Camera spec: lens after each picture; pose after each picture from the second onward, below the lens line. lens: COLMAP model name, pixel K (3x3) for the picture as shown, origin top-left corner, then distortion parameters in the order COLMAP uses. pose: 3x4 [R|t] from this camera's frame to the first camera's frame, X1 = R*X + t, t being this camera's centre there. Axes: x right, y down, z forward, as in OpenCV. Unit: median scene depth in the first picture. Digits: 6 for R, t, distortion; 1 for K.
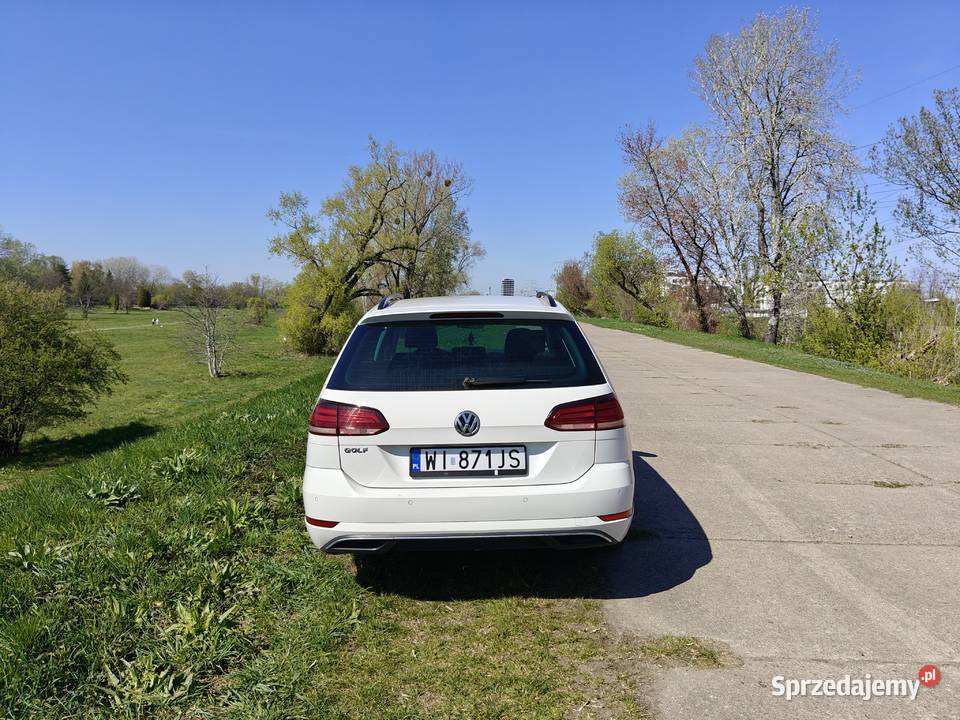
lens RADIAL K [[745.0, 0, 482.9], [0, 745.0, 361.0], [0, 0, 1]] dist [0.047596, -0.117359]
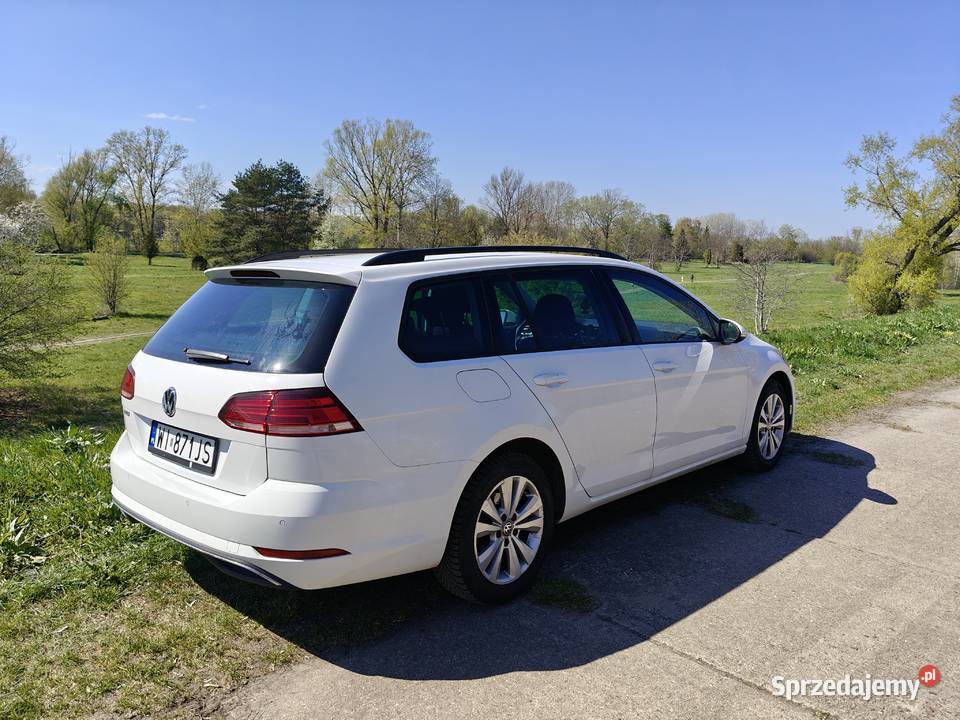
lens RADIAL K [[749.5, 0, 483.2], [0, 749.5, 359.9], [0, 0, 1]] dist [0.022448, -0.068254]
pose [[0.737469, 0.095991, -0.668525, 0.666184], [-0.057323, 0.995173, 0.079659, -0.044185], [0.672944, -0.020424, 0.739411, 0.488194]]
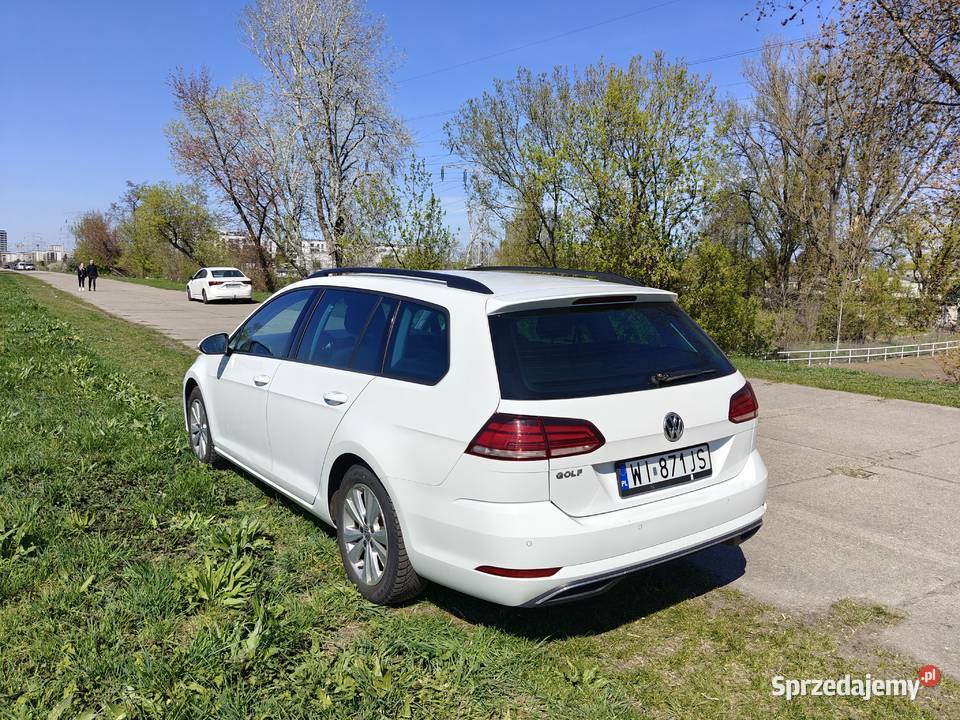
lens RADIAL K [[745.0, 0, 482.9], [0, 745.0, 361.0], [0, 0, 1]] dist [0.047596, -0.117359]
pose [[0.829085, -0.057504, 0.556158, -0.556149], [0.027918, 0.997714, 0.061540, -0.042321], [-0.558425, -0.035496, 0.828795, 0.327434]]
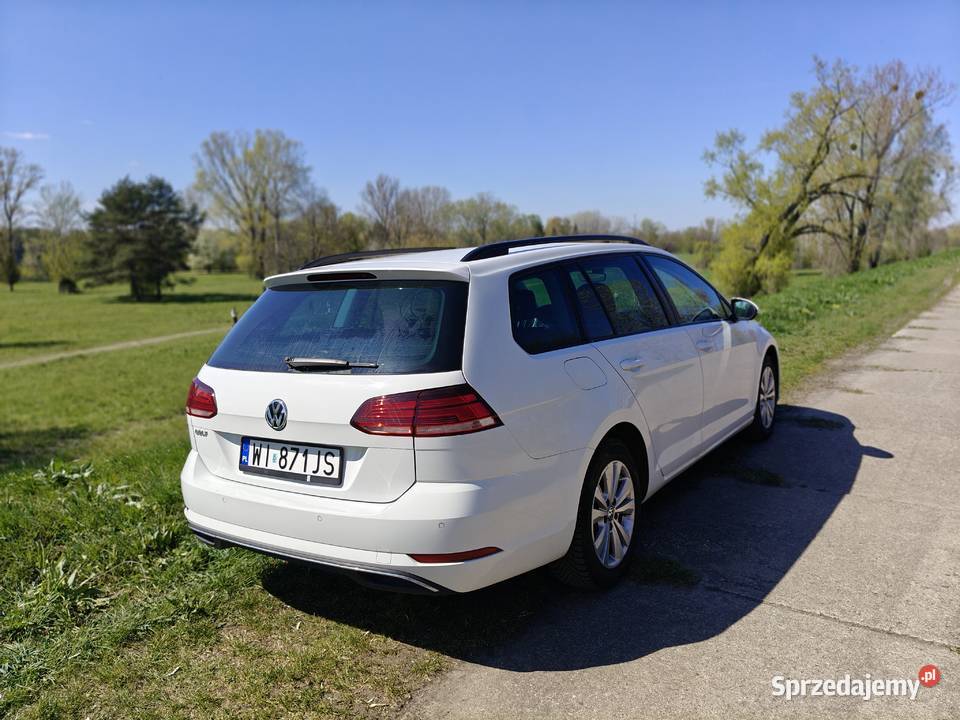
lens RADIAL K [[734.5, 0, 484.0], [0, 734.5, 361.4], [0, 0, 1]] dist [0.030238, -0.085687]
pose [[0.834366, 0.036926, -0.549972, 0.493002], [0.005713, 0.997121, 0.075615, -0.027611], [0.551180, -0.066233, 0.831753, 0.372243]]
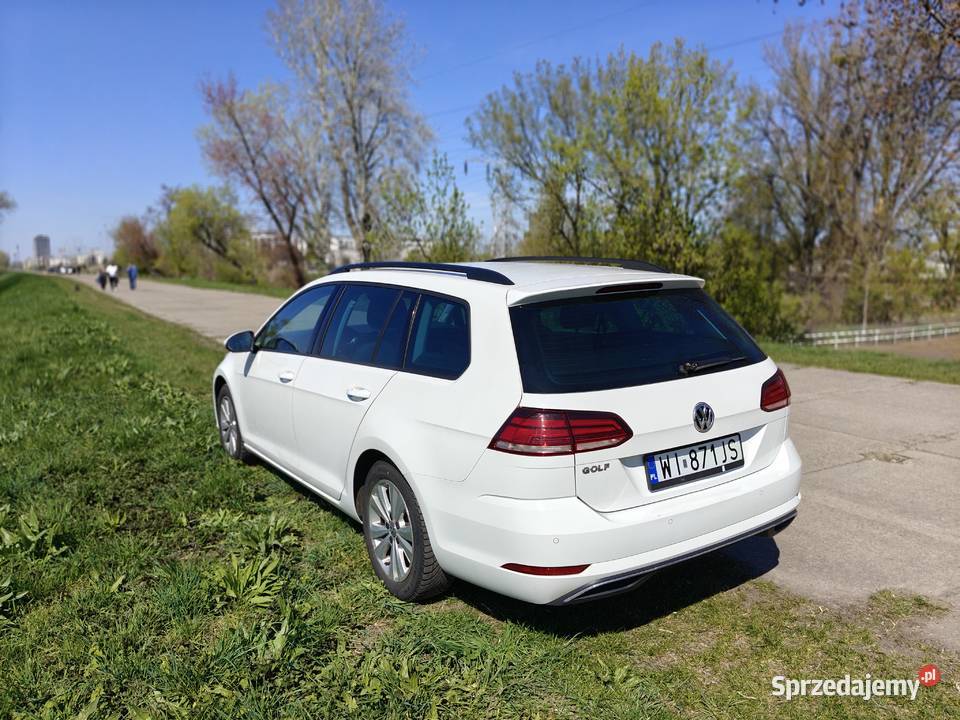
lens RADIAL K [[730.7, 0, 481.4], [0, 730.7, 362.5], [0, 0, 1]] dist [0.039389, -0.097651]
pose [[0.848414, -0.084425, 0.522557, -0.535785], [0.052808, 0.995774, 0.075140, -0.042740], [-0.526692, -0.036155, 0.849287, 0.349625]]
